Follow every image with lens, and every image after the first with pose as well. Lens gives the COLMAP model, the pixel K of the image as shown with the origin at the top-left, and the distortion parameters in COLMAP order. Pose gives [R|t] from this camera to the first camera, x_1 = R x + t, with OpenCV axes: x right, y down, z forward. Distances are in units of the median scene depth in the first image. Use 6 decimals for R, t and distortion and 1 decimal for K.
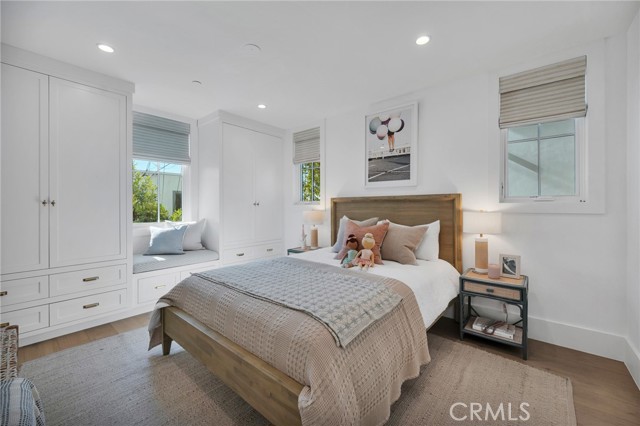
lens RADIAL K [[254.0, 0, 319.4], [0, 254.0, 210.2], [0, 0, 1]] dist [-0.000109, 0.000029]
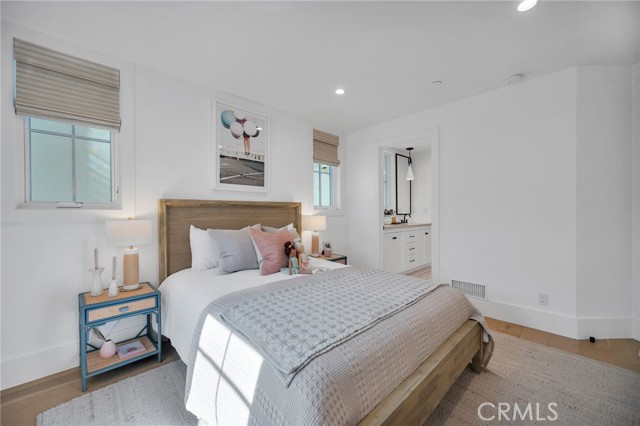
lens RADIAL K [[254.0, 0, 319.4], [0, 254.0, 210.2], [0, 0, 1]] dist [-0.000109, 0.000029]
pose [[0.111257, 0.020641, 0.993577, -0.625016], [0.032553, 0.999172, -0.024402, 0.008840], [-0.993258, 0.035059, 0.110493, 0.629356]]
